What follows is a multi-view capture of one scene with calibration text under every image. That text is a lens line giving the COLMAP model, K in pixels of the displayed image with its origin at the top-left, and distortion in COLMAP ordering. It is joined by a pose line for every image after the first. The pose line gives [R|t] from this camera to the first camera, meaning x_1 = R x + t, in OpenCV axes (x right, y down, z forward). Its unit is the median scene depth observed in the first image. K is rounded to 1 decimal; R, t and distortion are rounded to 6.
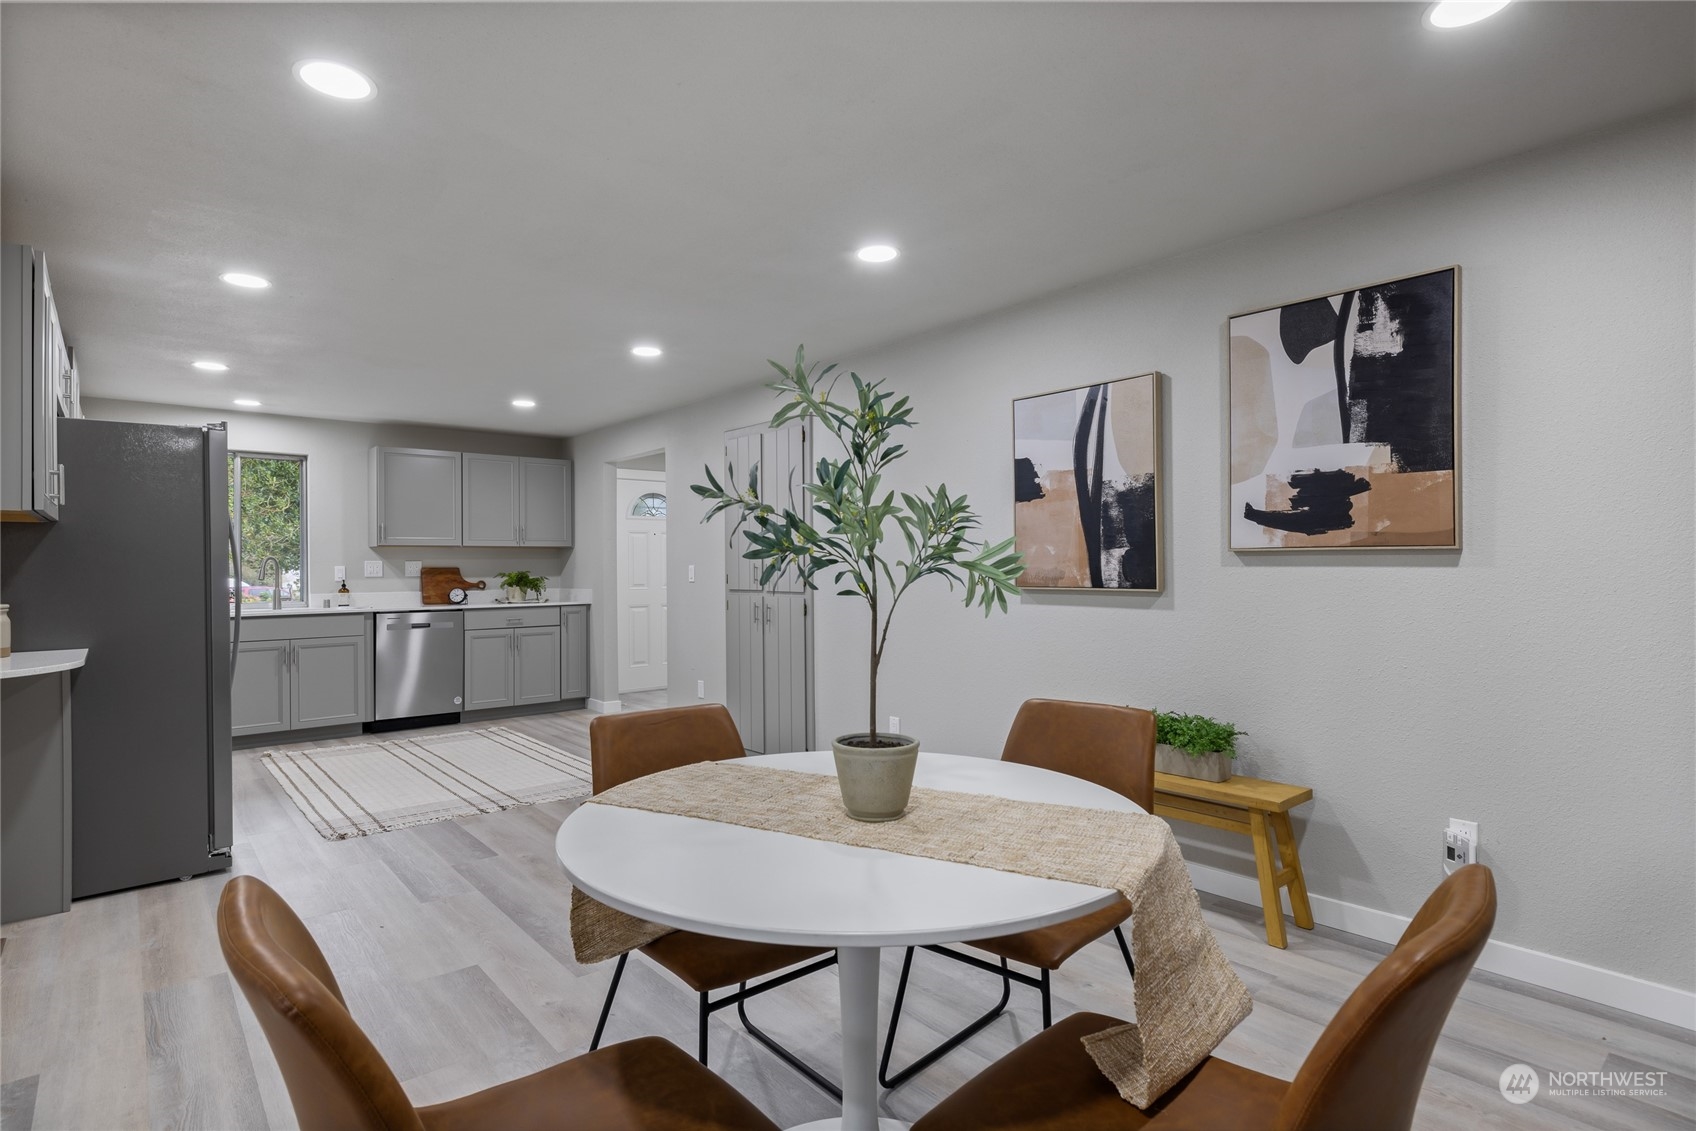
lens RADIAL K [[836.6, 0, 848.0], [0, 836.6, 565.5], [0, 0, 1]] dist [0.001383, 0.000056]
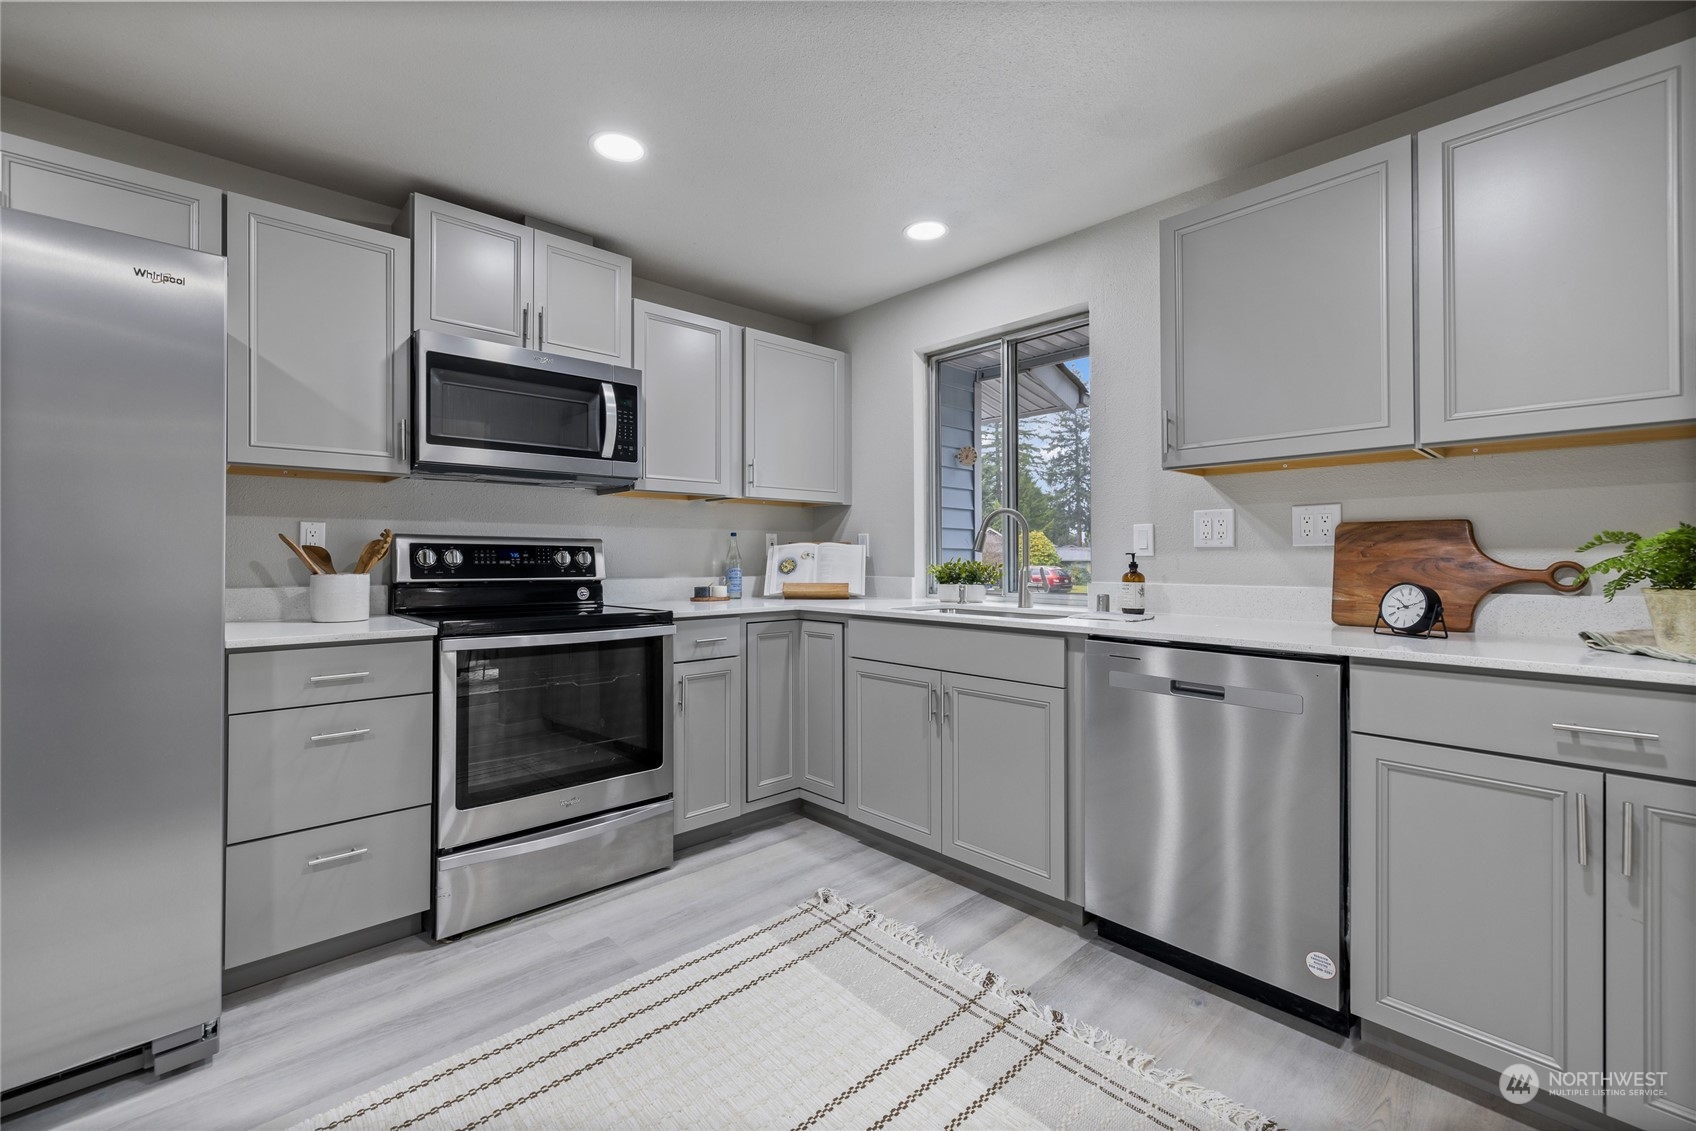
lens RADIAL K [[698.9, 0, 848.9], [0, 698.9, 558.7], [0, 0, 1]] dist [-0.000994, 0.000101]
pose [[0.025306, 0.010307, -0.999627, -0.079667], [0.002955, 0.999942, 0.010385, 0.005426], [0.999675, -0.003217, 0.025274, 0.291051]]
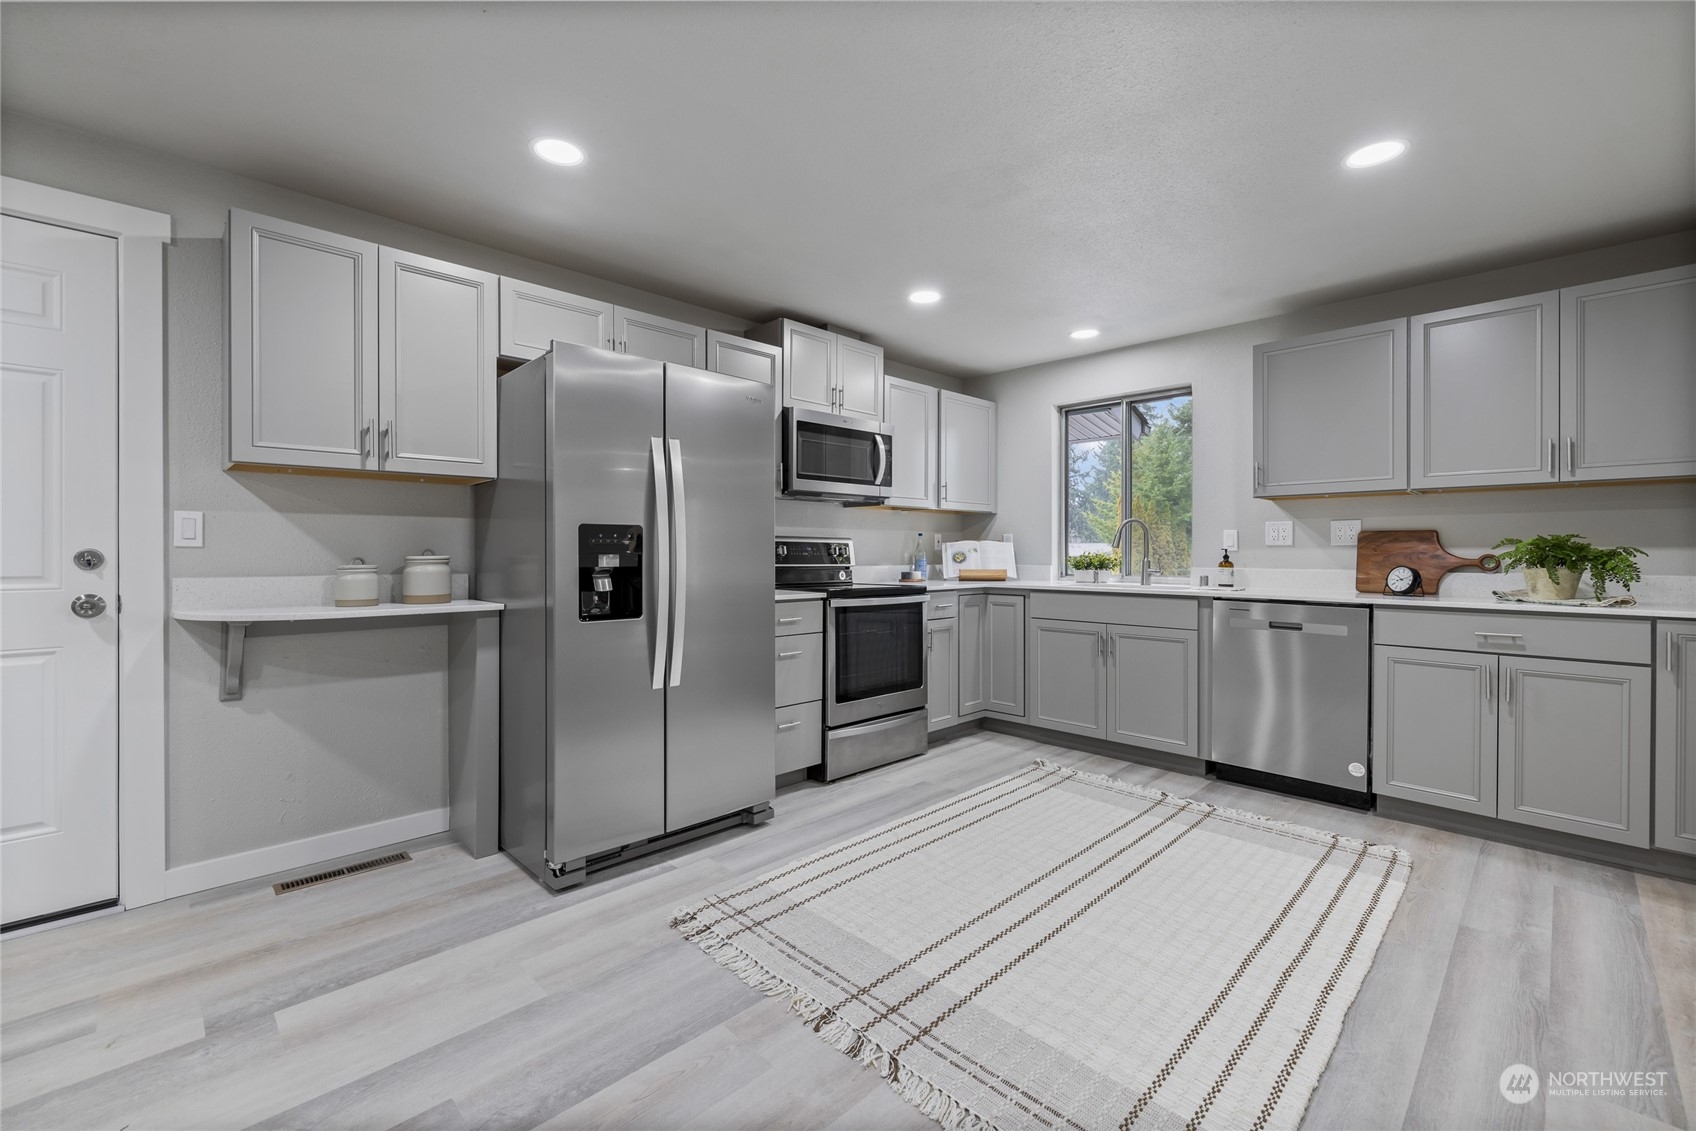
lens RADIAL K [[708.1, 0, 844.4], [0, 708.1, 558.4], [0, 0, 1]] dist [0.002104, 0.000130]
pose [[0.055443, 0.017479, -0.998309, -0.008061], [-0.000343, 0.999847, 0.017487, 0.005102], [0.998462, -0.000628, 0.055441, 0.224337]]
